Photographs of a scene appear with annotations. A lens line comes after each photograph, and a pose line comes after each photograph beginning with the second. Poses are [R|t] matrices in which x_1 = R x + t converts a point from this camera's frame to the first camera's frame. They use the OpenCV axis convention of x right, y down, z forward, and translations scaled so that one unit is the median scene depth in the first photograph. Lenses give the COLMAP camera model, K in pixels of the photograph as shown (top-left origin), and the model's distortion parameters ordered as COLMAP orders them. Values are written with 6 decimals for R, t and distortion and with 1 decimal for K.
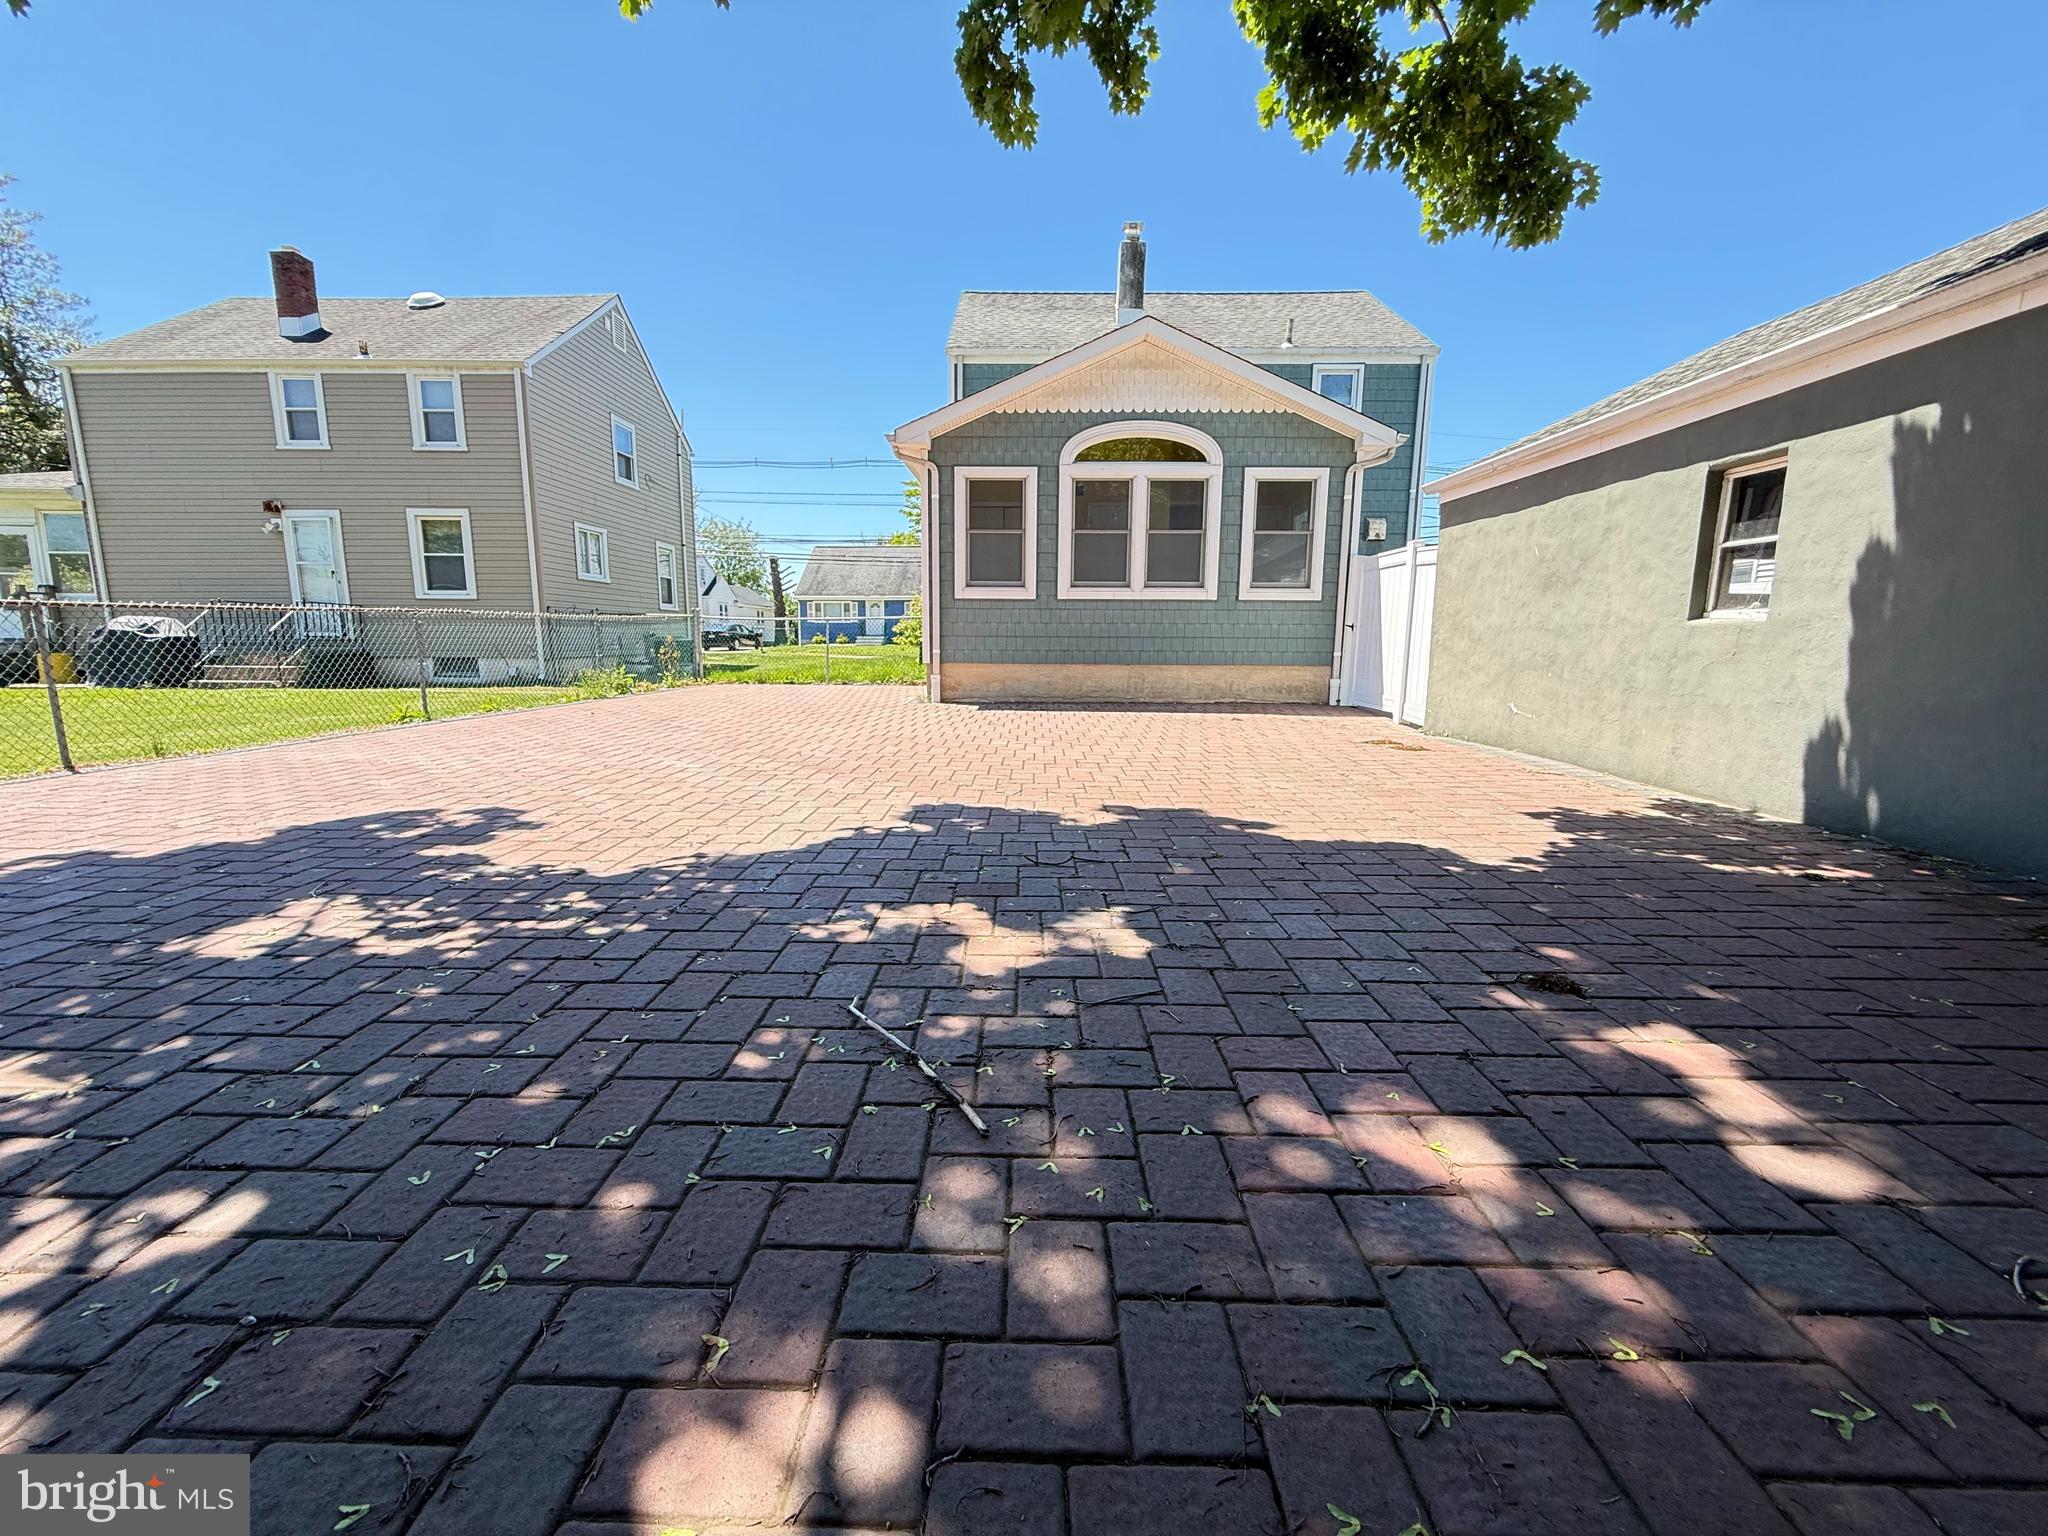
lens RADIAL K [[814.7, 0, 1019.6], [0, 814.7, 768.5], [0, 0, 1]] dist [-0.001364, 0.000343]
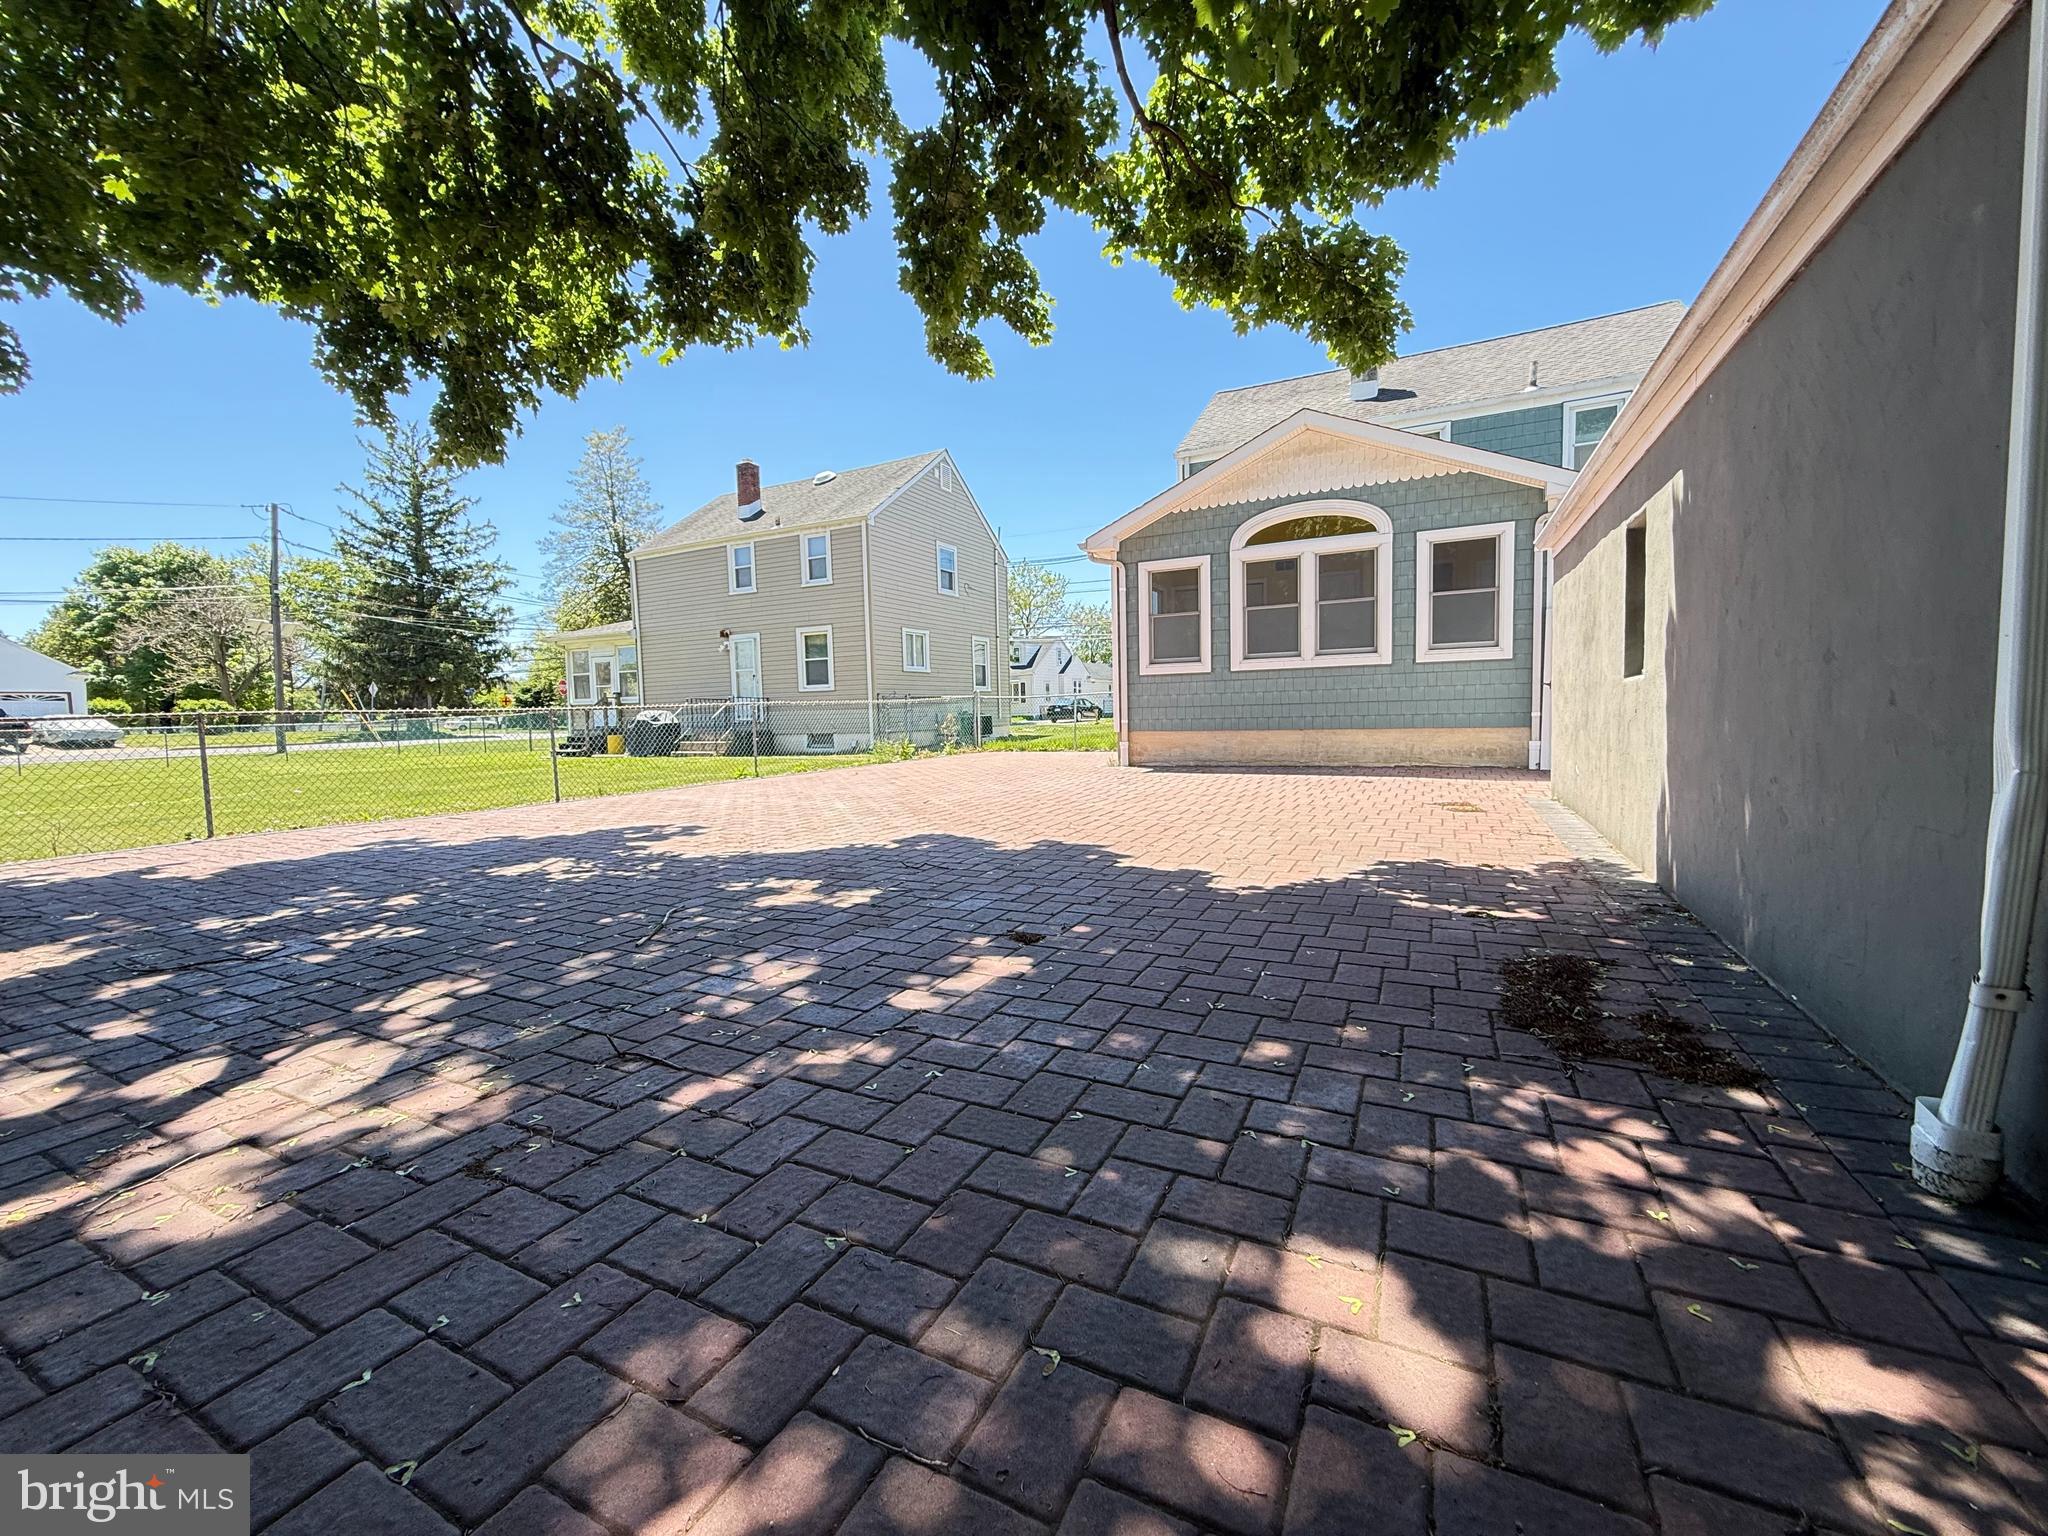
lens RADIAL K [[814.7, 0, 1019.5], [0, 814.7, 766.9], [0, 0, 1]] dist [-0.001364, 0.000343]
pose [[0.899218, -0.000035, -0.437501, 0.268845], [-0.036895, 0.996432, -0.075911, 0.011967], [0.435943, 0.084402, 0.896008, -0.084471]]
